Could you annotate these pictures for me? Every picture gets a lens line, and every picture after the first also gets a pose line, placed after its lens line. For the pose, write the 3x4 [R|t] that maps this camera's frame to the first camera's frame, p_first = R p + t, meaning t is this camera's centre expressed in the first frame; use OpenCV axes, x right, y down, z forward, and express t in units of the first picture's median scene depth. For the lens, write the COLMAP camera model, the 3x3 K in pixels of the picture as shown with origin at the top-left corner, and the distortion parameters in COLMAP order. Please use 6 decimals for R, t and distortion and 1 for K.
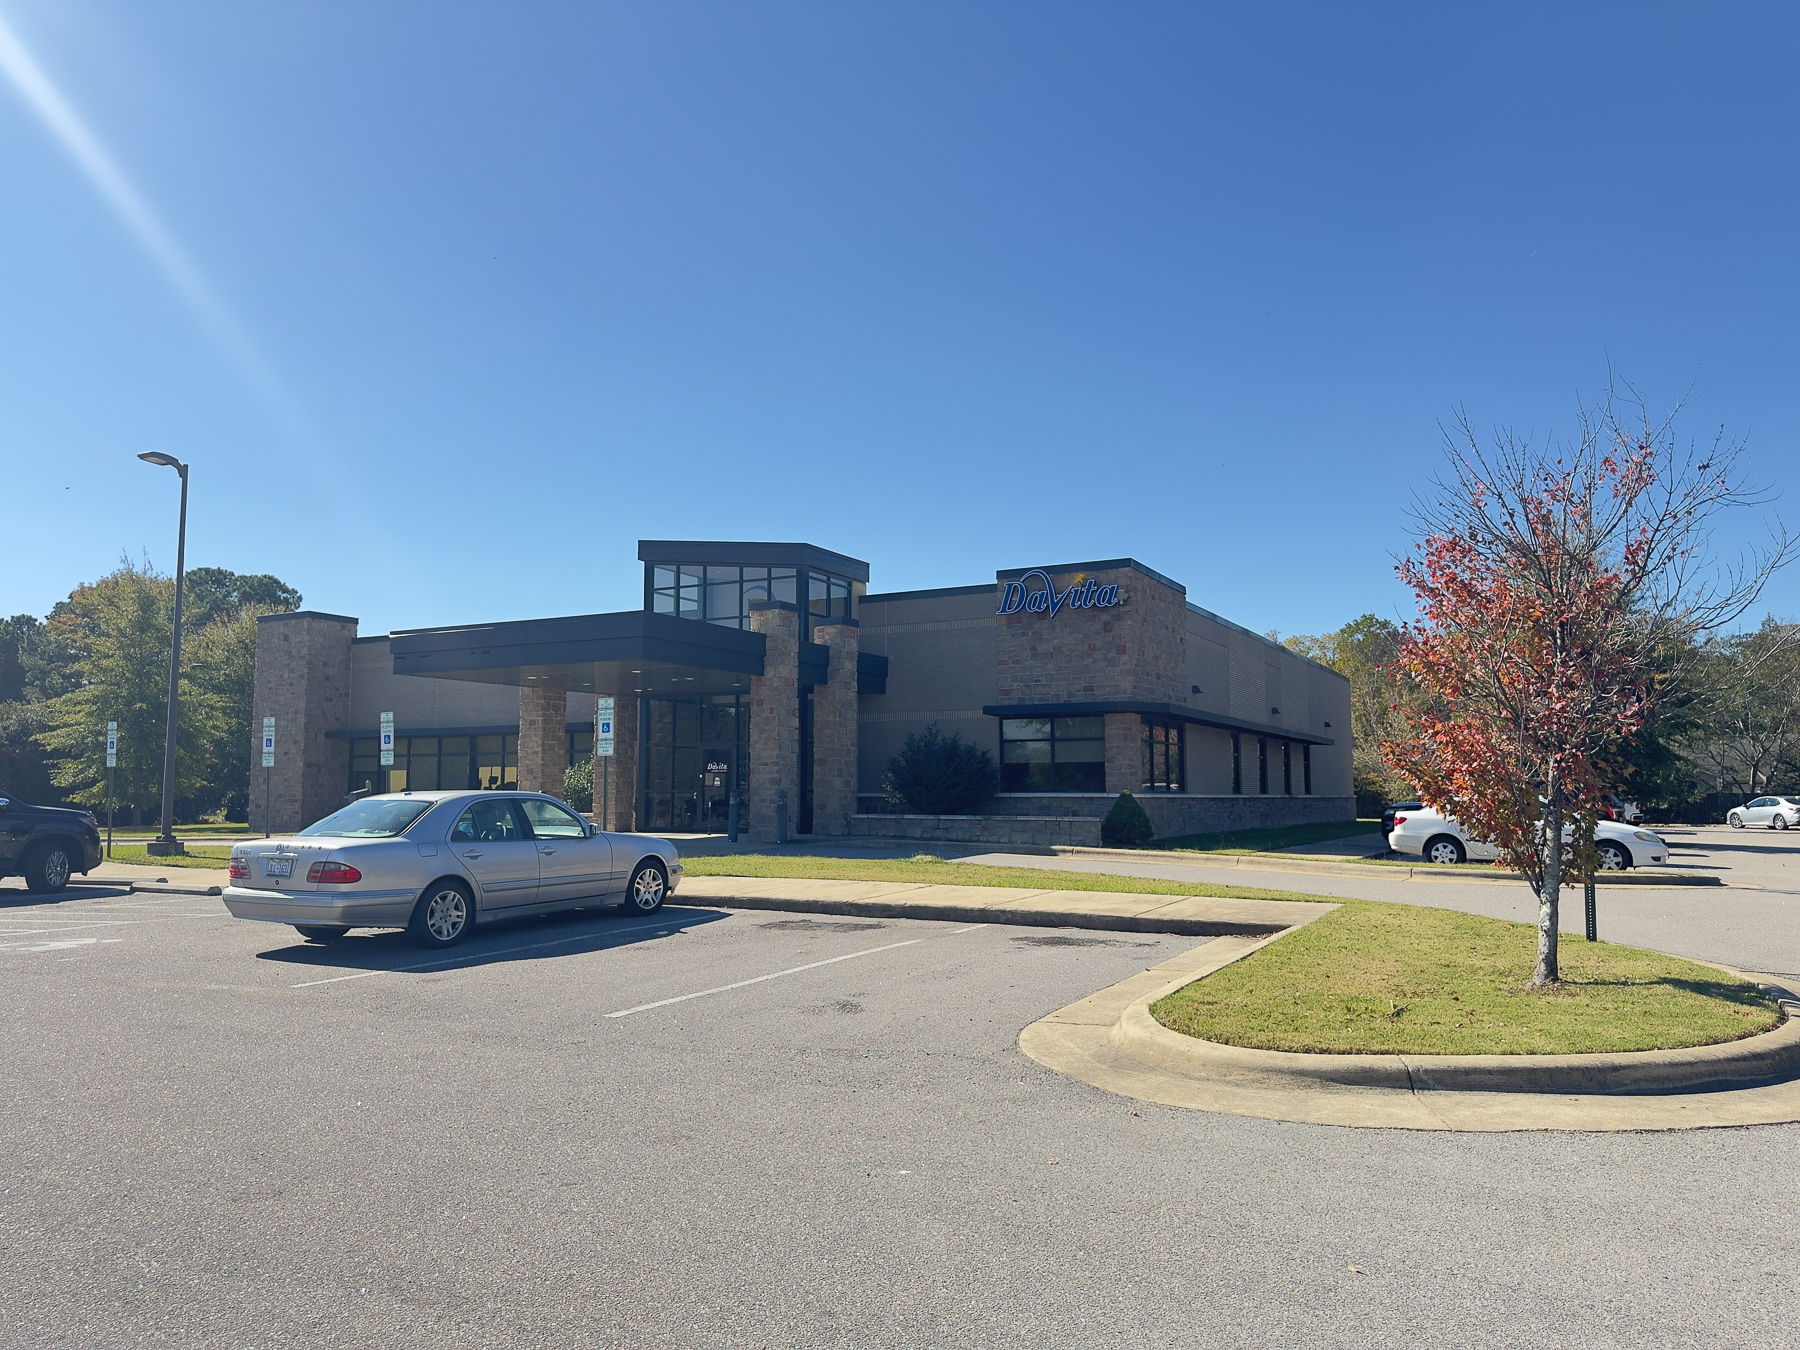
lens RADIAL K [[1251.3, 0, 904.4], [0, 1251.3, 681.8], [0, 0, 1]] dist [0.163761, -0.315416]
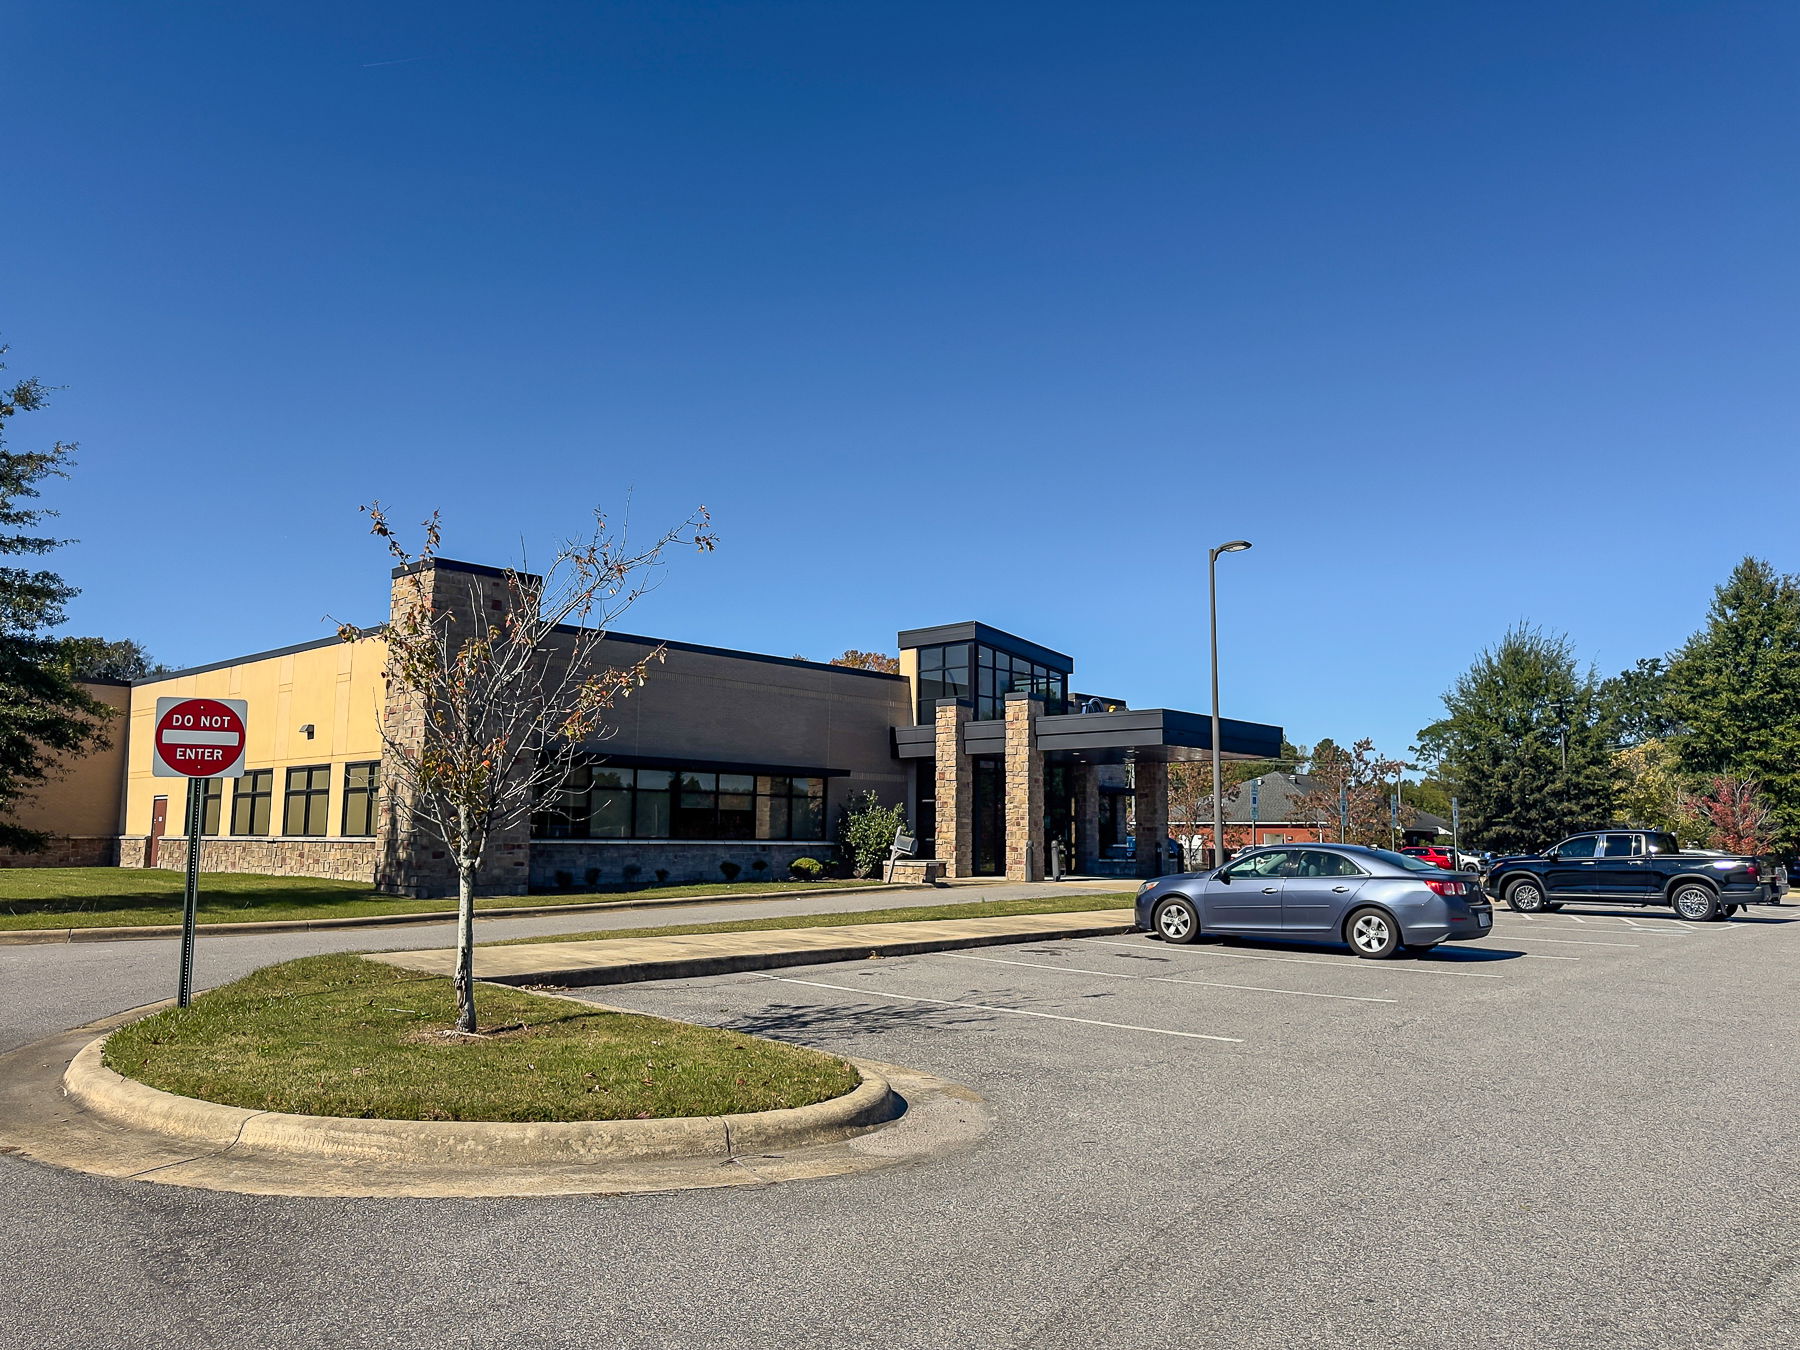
lens RADIAL K [[1279.3, 0, 903.7], [0, 1279.3, 686.9], [0, 0, 1]] dist [0.009345, 0.000001]
pose [[0.241458, 0.120156, 0.962944, -1.474679], [-0.095303, 0.990444, -0.099690, 0.076295], [-0.965720, -0.067701, 0.250602, 0.845610]]
